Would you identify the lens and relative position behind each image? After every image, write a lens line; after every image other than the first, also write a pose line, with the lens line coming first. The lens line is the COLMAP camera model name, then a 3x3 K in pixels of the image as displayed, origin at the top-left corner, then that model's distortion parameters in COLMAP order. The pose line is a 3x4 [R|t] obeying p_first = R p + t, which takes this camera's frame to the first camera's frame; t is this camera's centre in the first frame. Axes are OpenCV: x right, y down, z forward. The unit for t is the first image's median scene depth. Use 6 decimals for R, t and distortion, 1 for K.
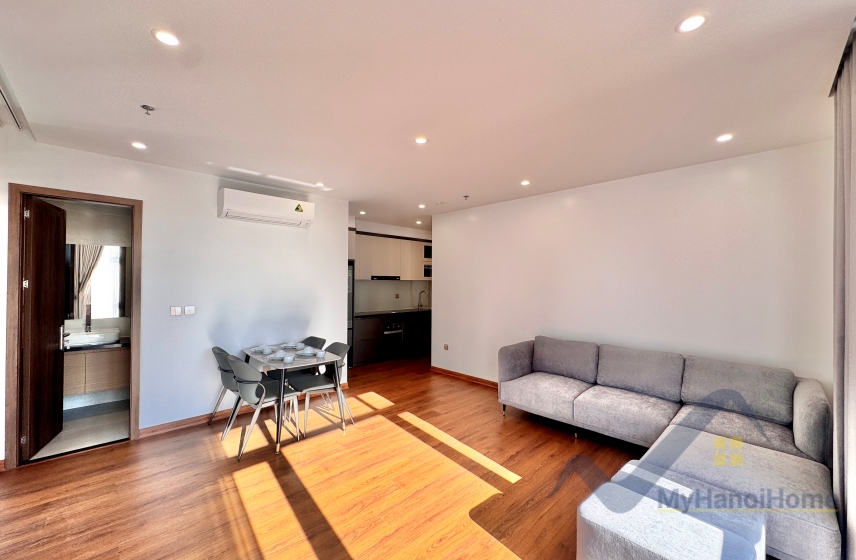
lens RADIAL K [[341.9, 0, 428.0], [0, 341.9, 280.0], [0, 0, 1]] dist [-0.001375, -0.000258]
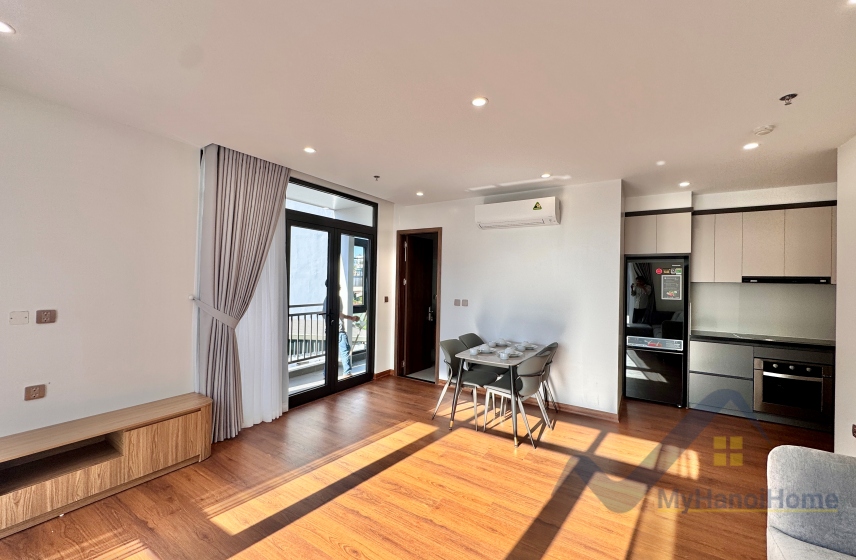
lens RADIAL K [[340.6, 0, 427.1], [0, 340.6, 278.4], [0, 0, 1]] dist [-0.002128, -0.000881]
pose [[0.234328, -0.007819, -0.972126, 0.670895], [-0.013288, 0.999848, -0.011245, 0.013184], [0.972067, 0.015552, 0.234189, 0.648603]]
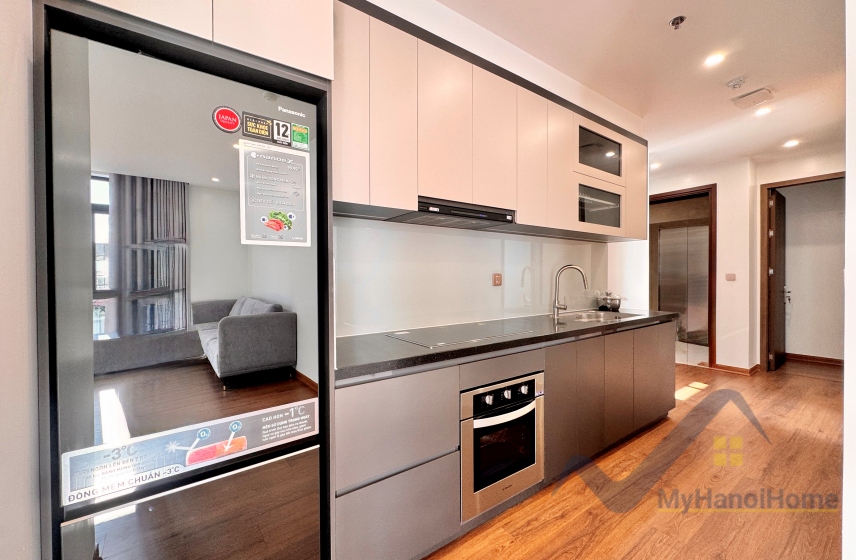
lens RADIAL K [[336.4, 0, 428.0], [0, 336.4, 280.0], [0, 0, 1]] dist [0.018079, -0.000074]
pose [[0.991498, -0.008694, -0.129830, -0.299776], [0.010595, 0.999846, 0.013960, 0.106516], [0.129688, -0.015217, 0.991438, 1.675834]]
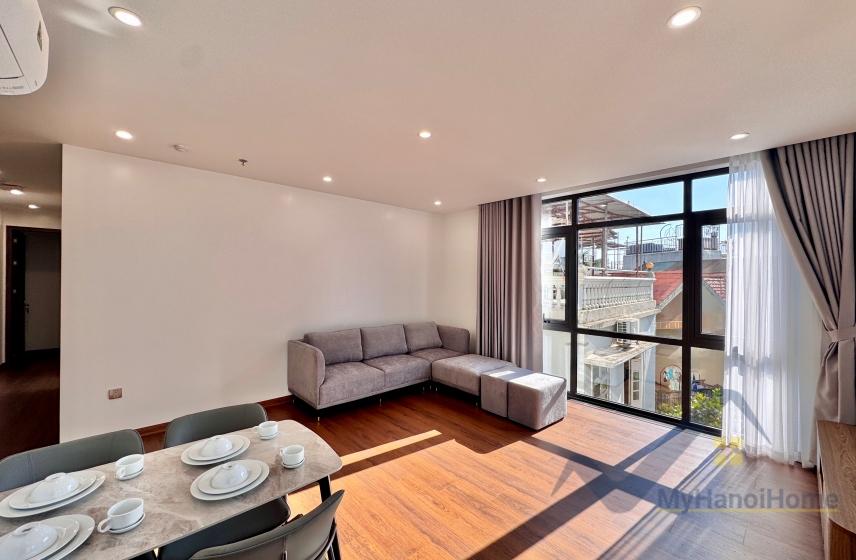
lens RADIAL K [[340.6, 0, 427.1], [0, 340.6, 278.4], [0, 0, 1]] dist [-0.002128, -0.000881]
pose [[0.028246, -0.000503, 0.999601, -0.916342], [-0.014210, 0.999899, 0.000905, -0.001014], [-0.999500, -0.014230, 0.028236, 0.891630]]
